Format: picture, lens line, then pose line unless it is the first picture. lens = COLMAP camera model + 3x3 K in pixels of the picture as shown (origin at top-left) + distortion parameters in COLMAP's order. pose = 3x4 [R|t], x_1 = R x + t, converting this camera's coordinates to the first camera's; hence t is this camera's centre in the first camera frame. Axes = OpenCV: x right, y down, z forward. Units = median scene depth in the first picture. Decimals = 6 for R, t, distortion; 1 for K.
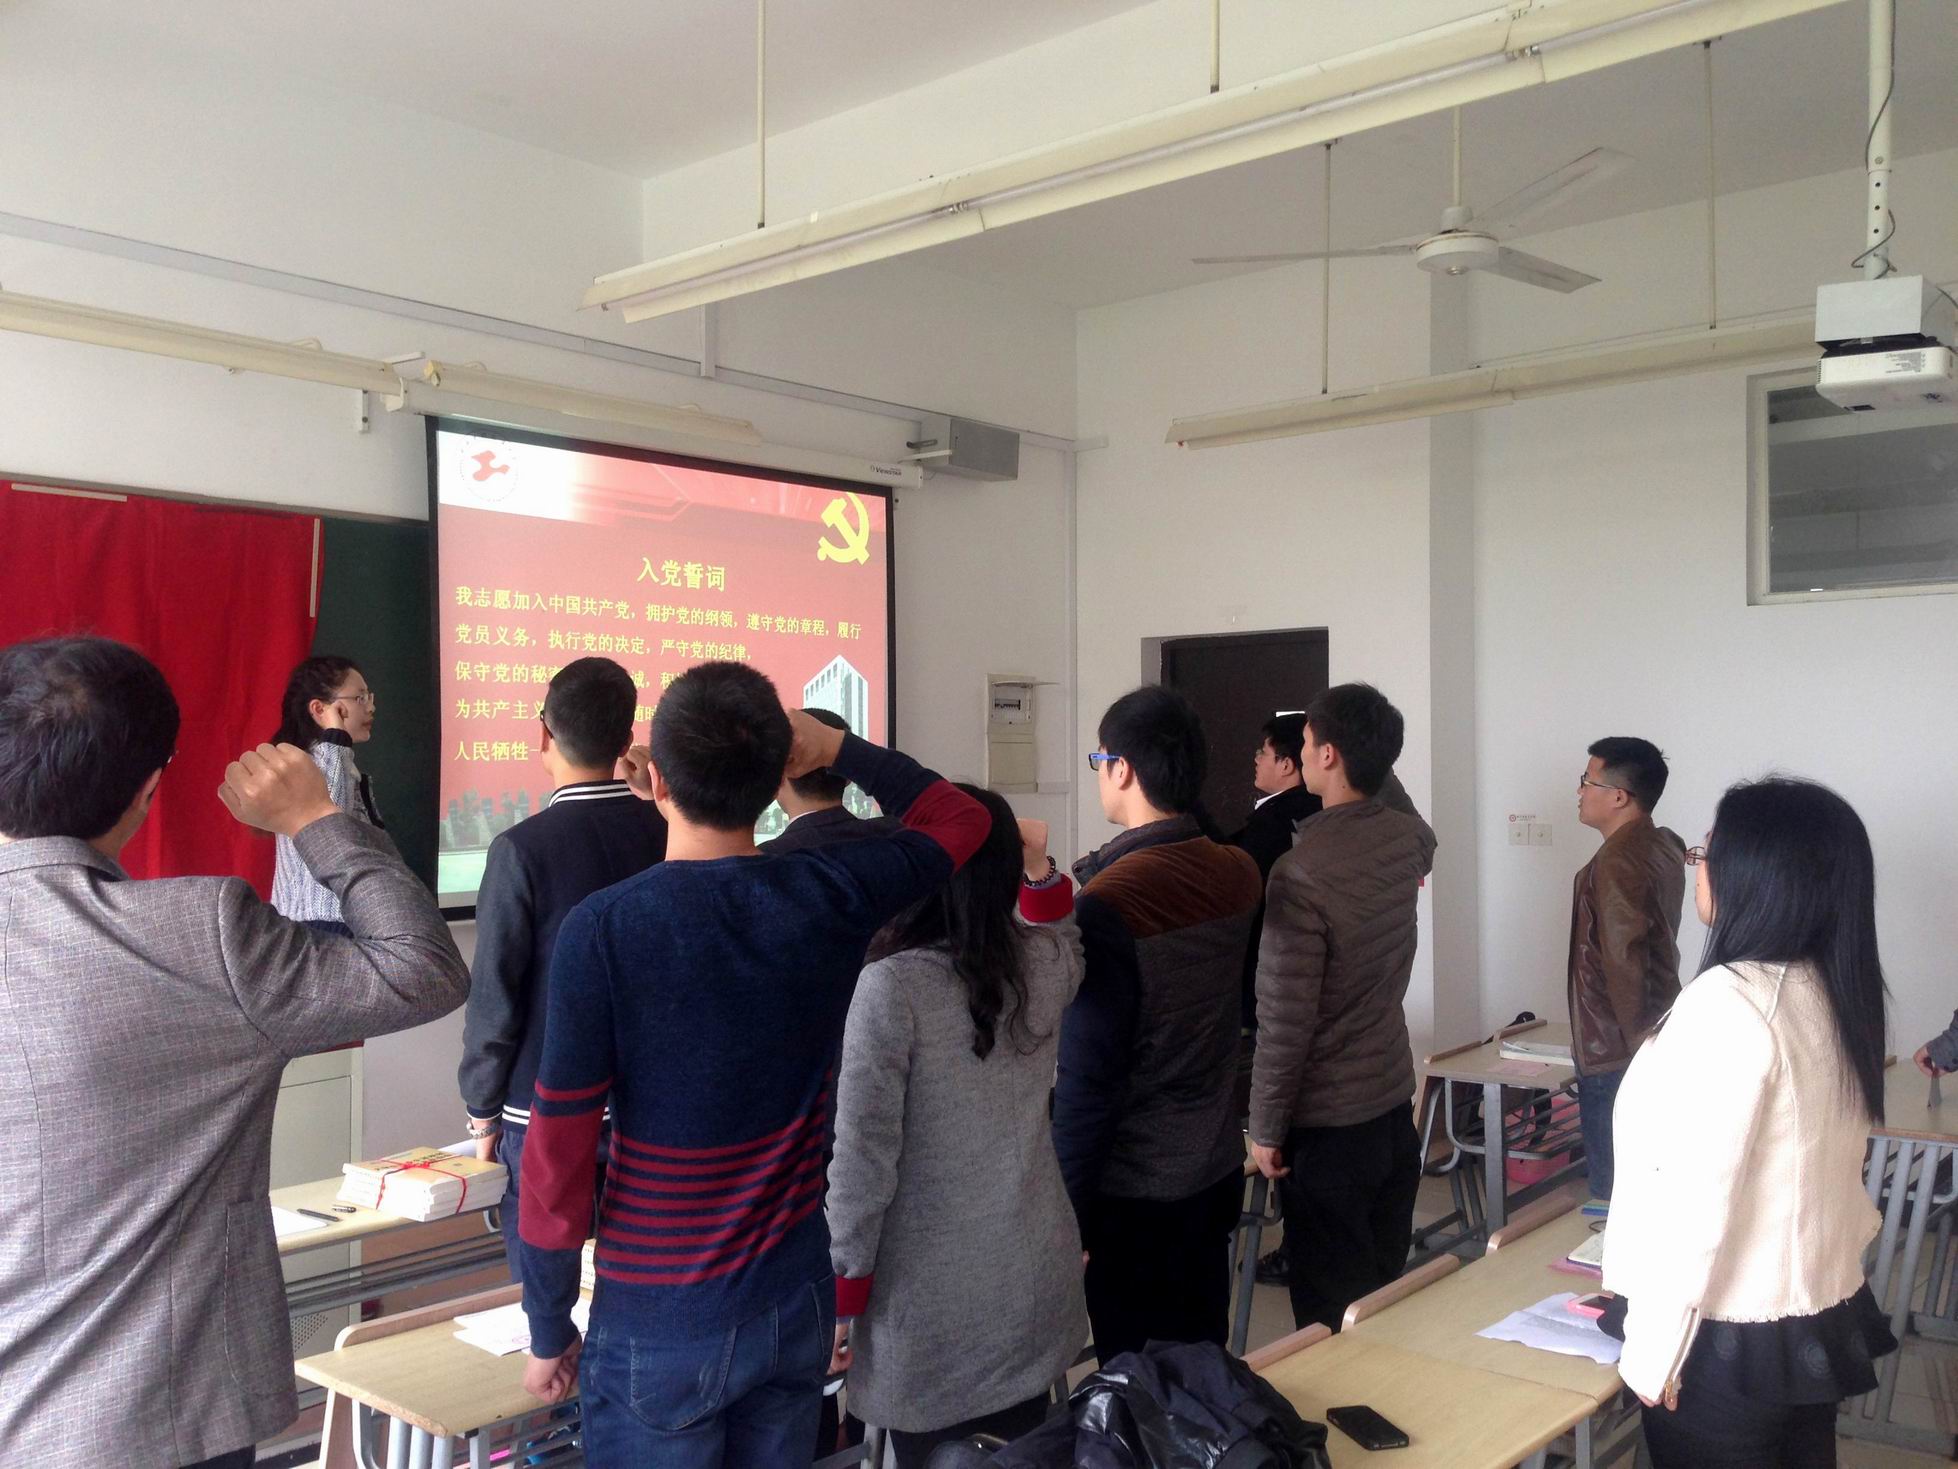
lens RADIAL K [[1715.2, 0, 979.0], [0, 1715.2, 734.5], [0, 0, 1]] dist [0.004551, -0.003332]
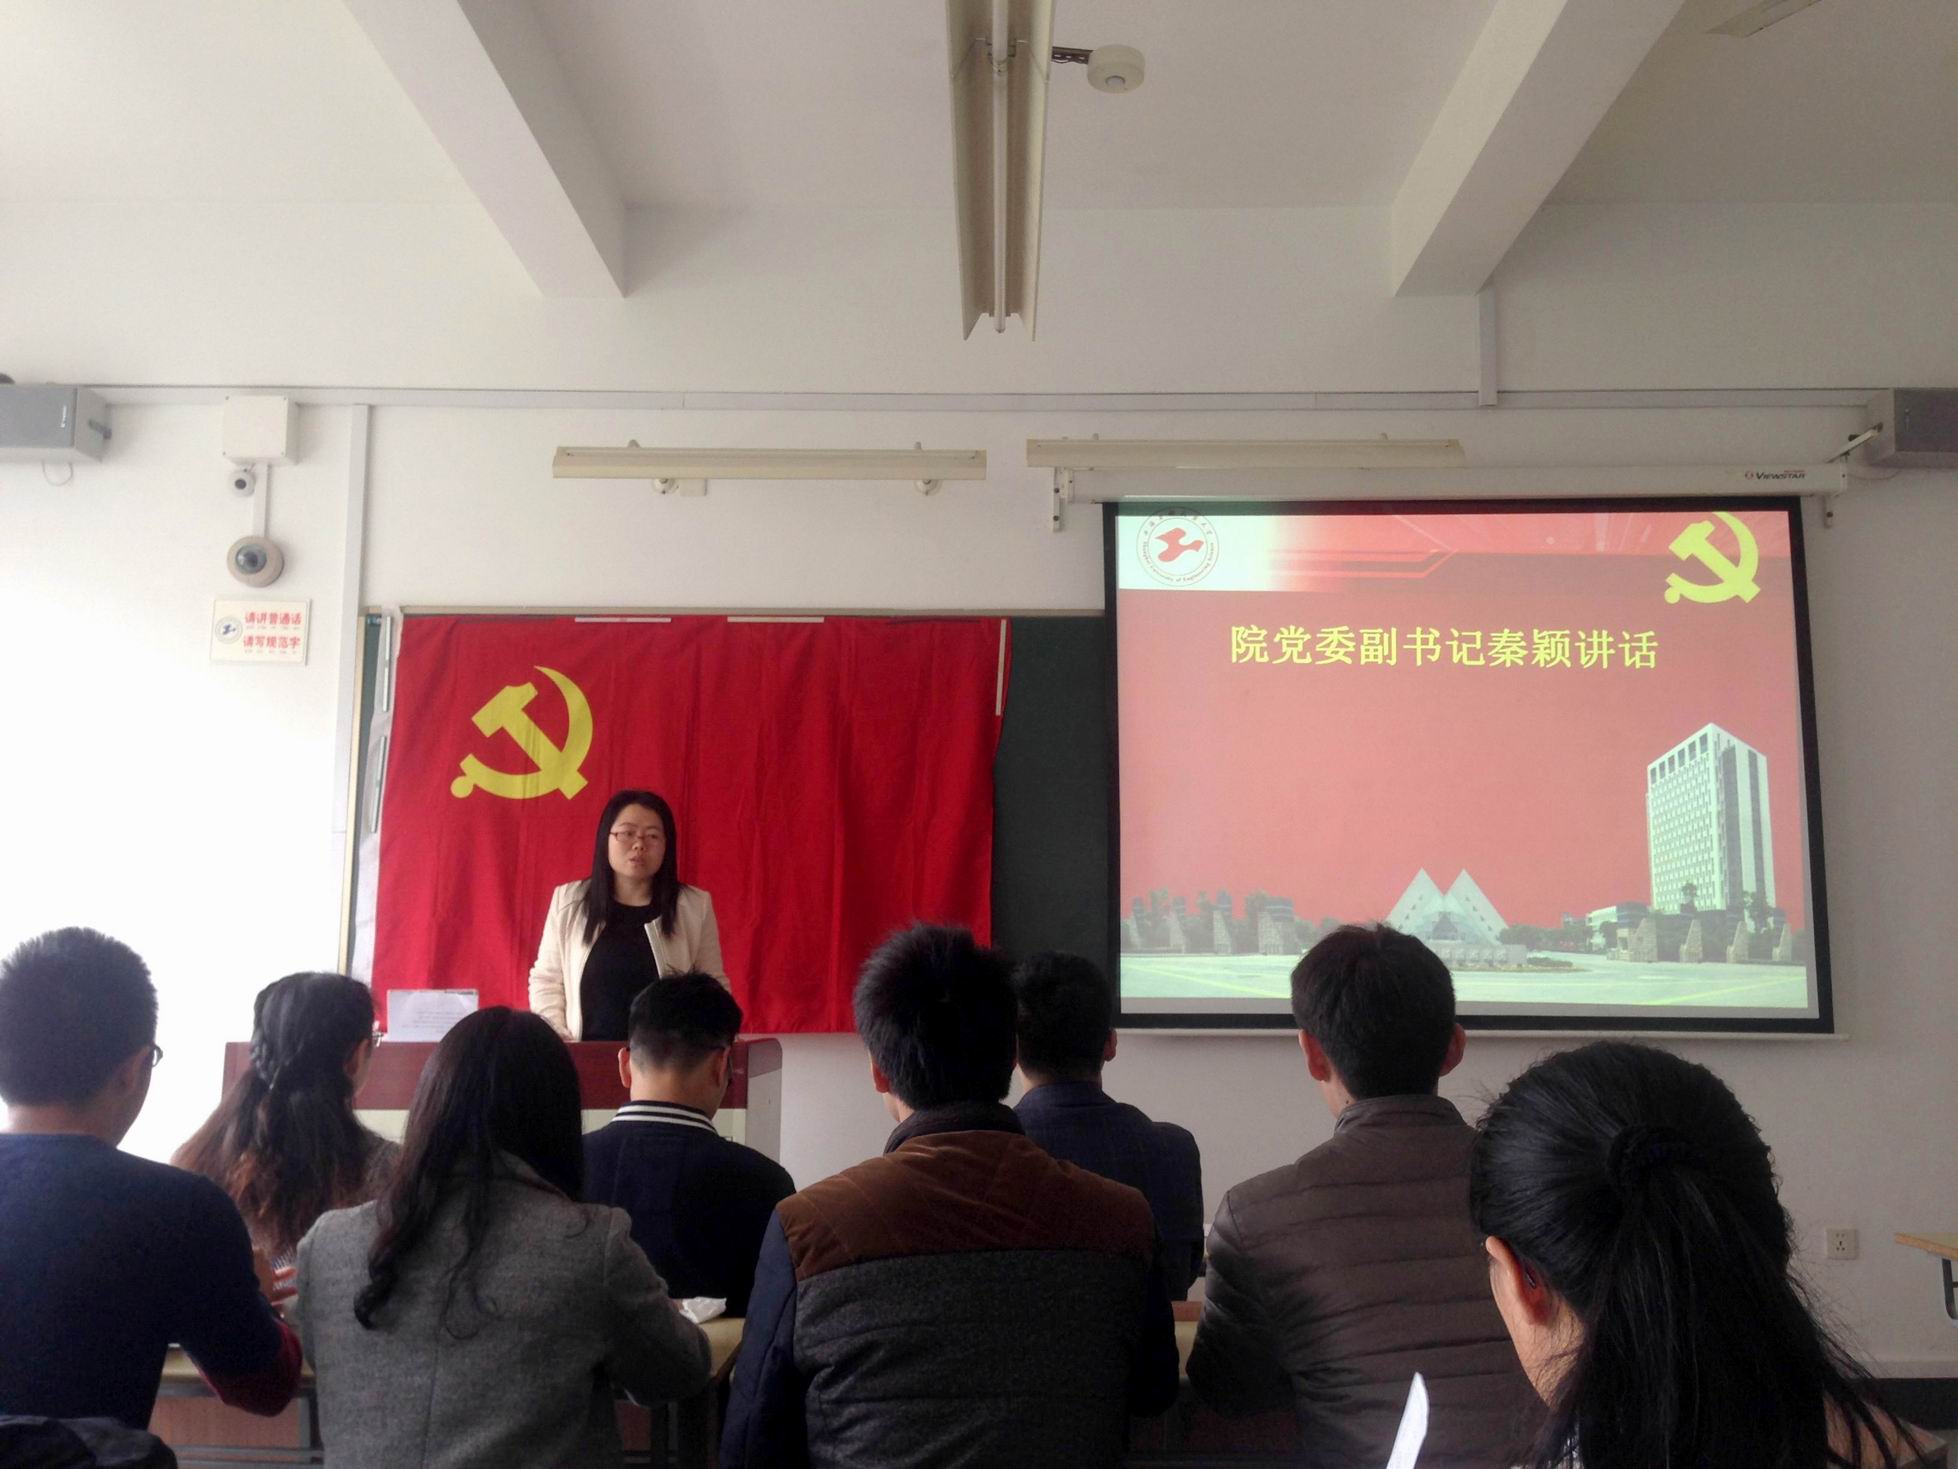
lens RADIAL K [[1715.2, 0, 979.0], [0, 1715.2, 734.5], [0, 0, 1]] dist [0.004551, -0.003332]
pose [[0.636421, -0.090985, -0.765957, 0.360814], [0.000788, 0.993095, -0.117310, 0.058621], [0.771341, 0.074055, 0.632098, 0.327918]]
